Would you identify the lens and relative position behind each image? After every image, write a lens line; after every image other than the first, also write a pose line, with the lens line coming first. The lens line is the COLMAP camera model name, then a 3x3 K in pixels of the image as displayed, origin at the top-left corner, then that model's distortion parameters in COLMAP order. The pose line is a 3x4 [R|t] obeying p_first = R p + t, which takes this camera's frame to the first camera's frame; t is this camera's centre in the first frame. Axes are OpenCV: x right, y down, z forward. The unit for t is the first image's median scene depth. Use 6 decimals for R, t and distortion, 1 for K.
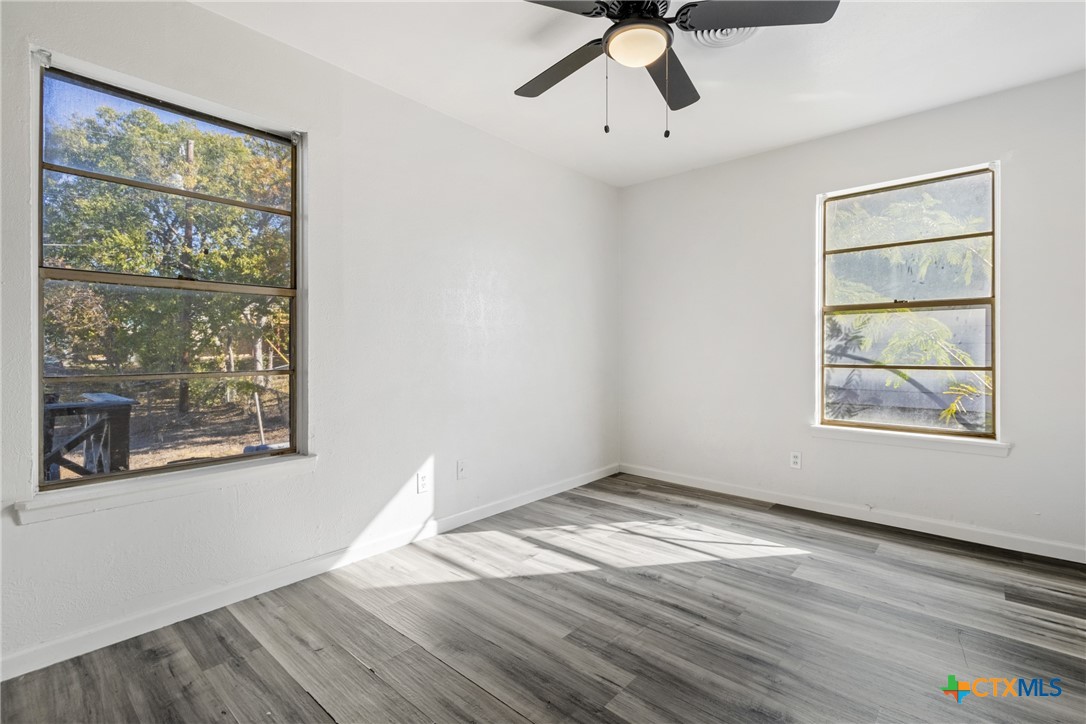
lens RADIAL K [[503.3, 0, 543.7], [0, 503.3, 354.1], [0, 0, 1]] dist [0.004807, -0.000469]
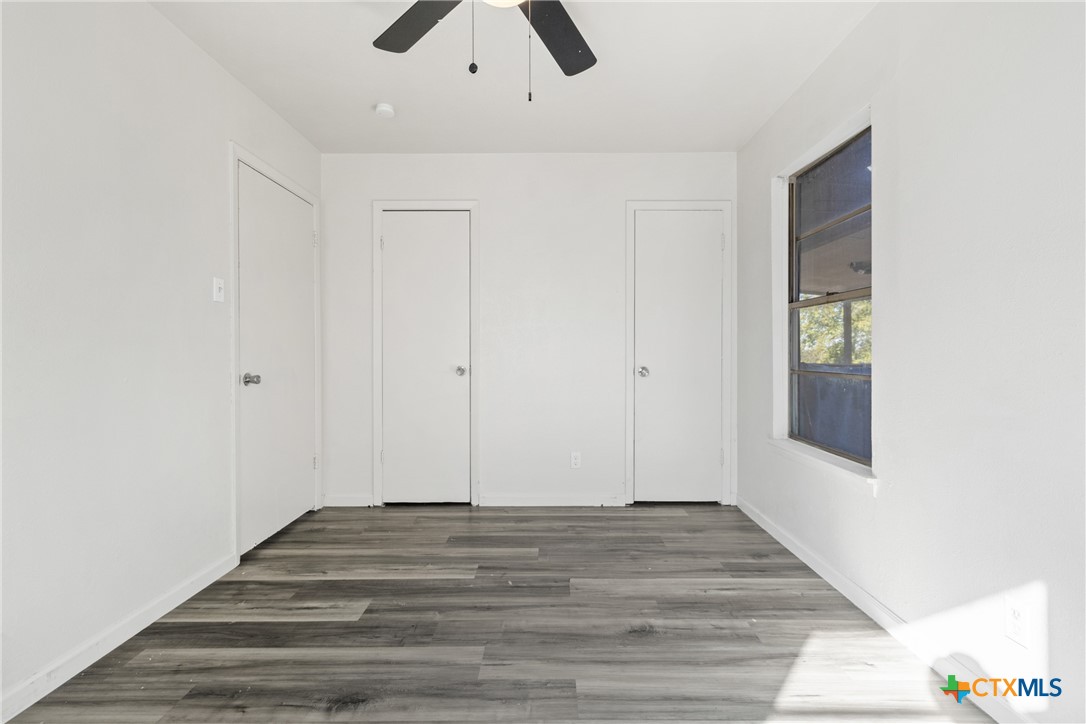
lens RADIAL K [[503.3, 0, 545.6], [0, 503.3, 356.1], [0, 0, 1]] dist [0.004807, -0.000469]
pose [[-0.750776, 0.006091, -0.660529, 0.676878], [-0.005479, 0.999866, 0.015448, -0.013440], [0.660534, 0.015217, -0.750642, 1.676770]]
